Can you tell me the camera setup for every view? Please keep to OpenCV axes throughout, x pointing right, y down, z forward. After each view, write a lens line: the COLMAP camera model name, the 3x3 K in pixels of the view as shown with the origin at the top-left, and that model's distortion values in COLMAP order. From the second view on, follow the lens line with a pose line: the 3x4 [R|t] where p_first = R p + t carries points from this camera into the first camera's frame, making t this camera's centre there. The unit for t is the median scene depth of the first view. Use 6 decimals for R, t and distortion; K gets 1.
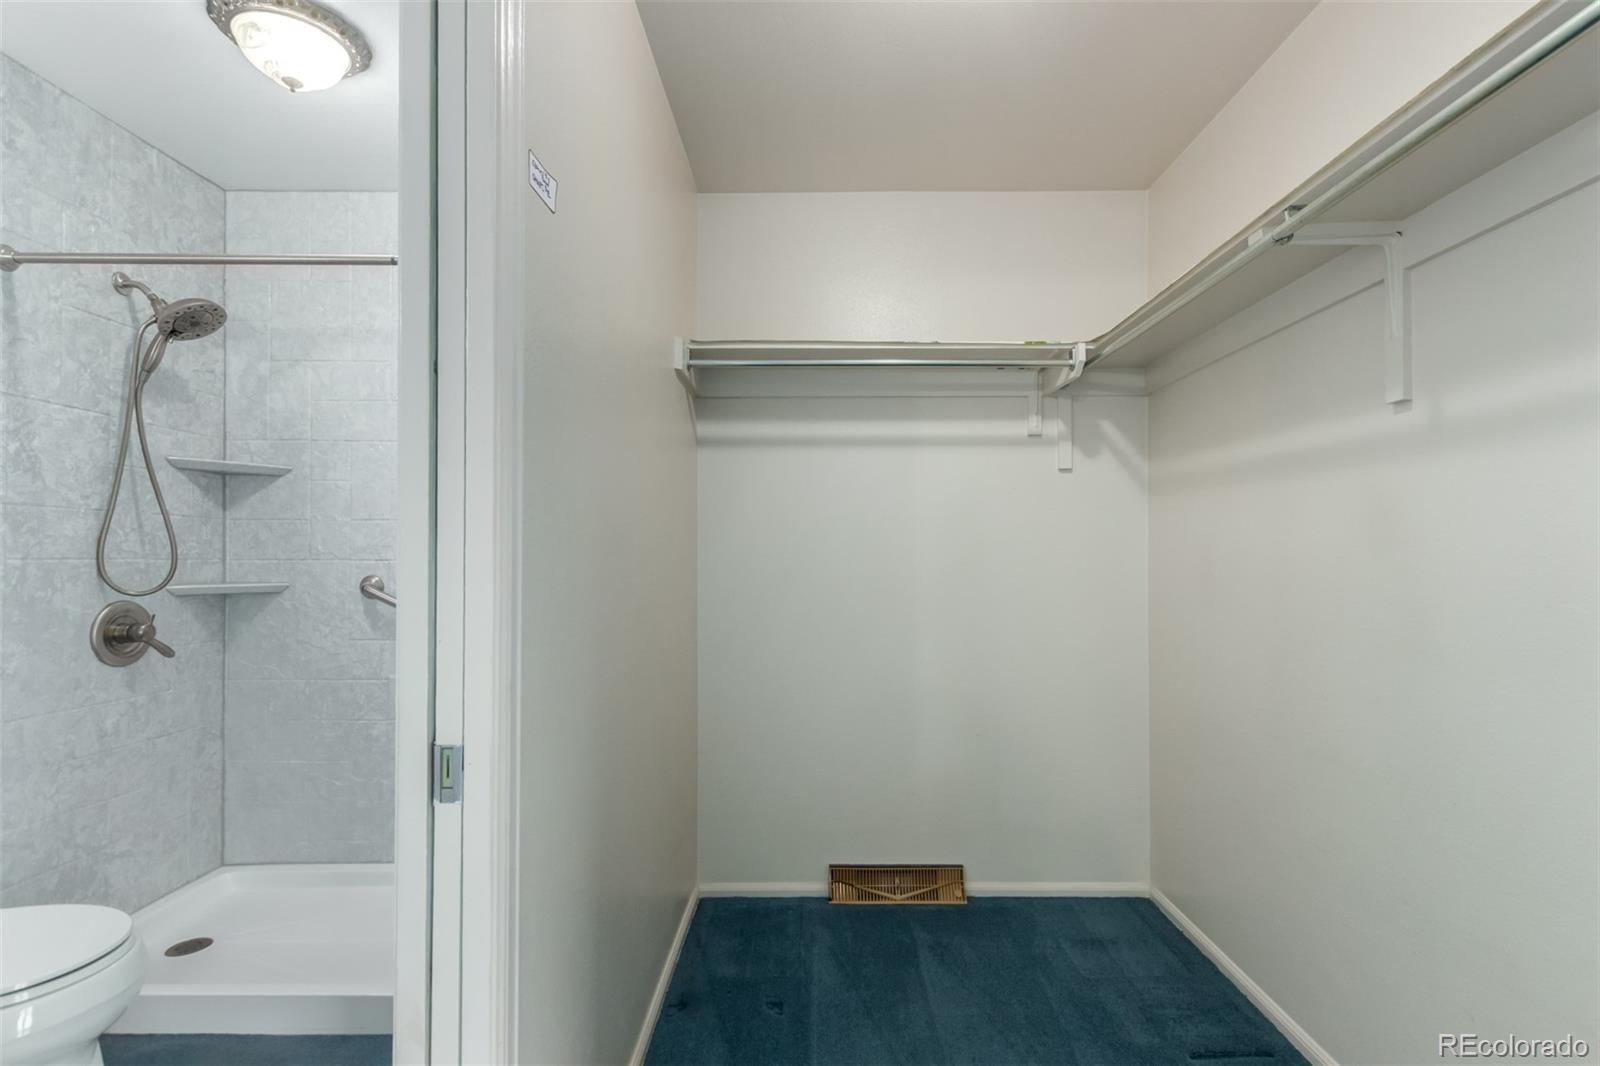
lens RADIAL K [[761.9, 0, 821.7], [0, 761.9, 553.2], [0, 0, 1]] dist [0.007842, -0.003831]
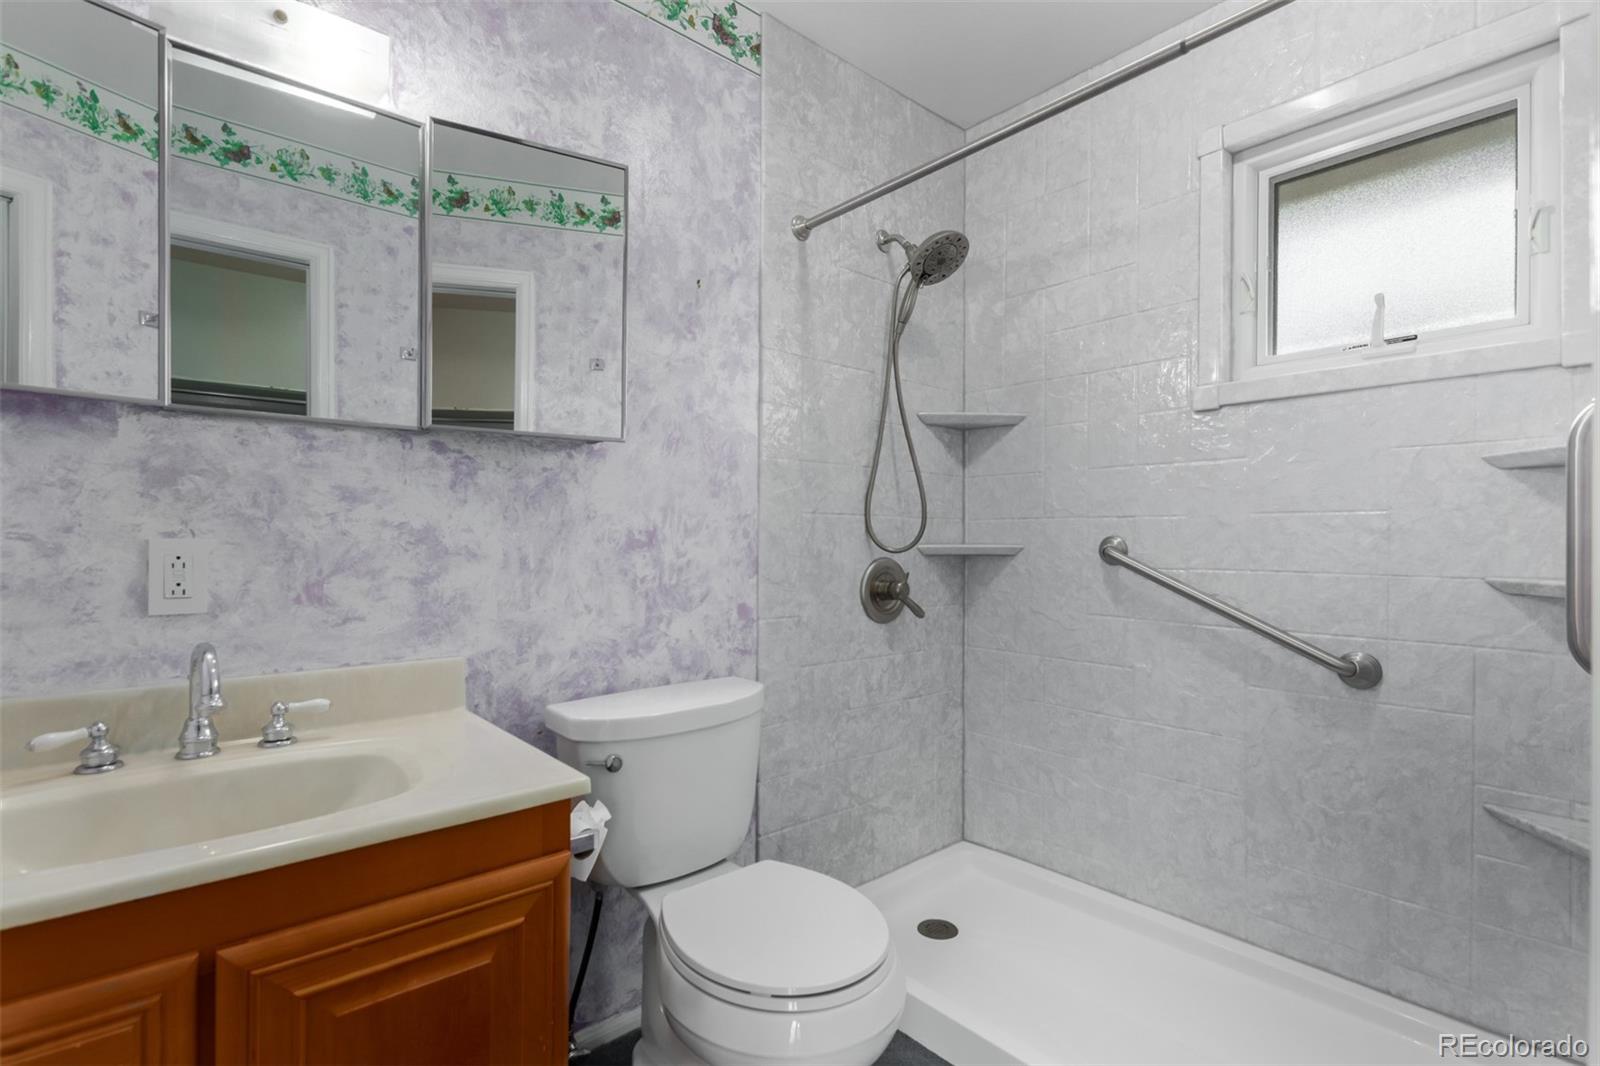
lens RADIAL K [[761.9, 0, 797.2], [0, 761.9, 536.3], [0, 0, 1]] dist [0.007842, -0.003831]
pose [[0.651311, -0.000153, -0.758811, -0.212604], [0.001238, 0.999999, 0.000862, 0.030693], [0.758810, -0.001501, 0.651310, 0.242540]]
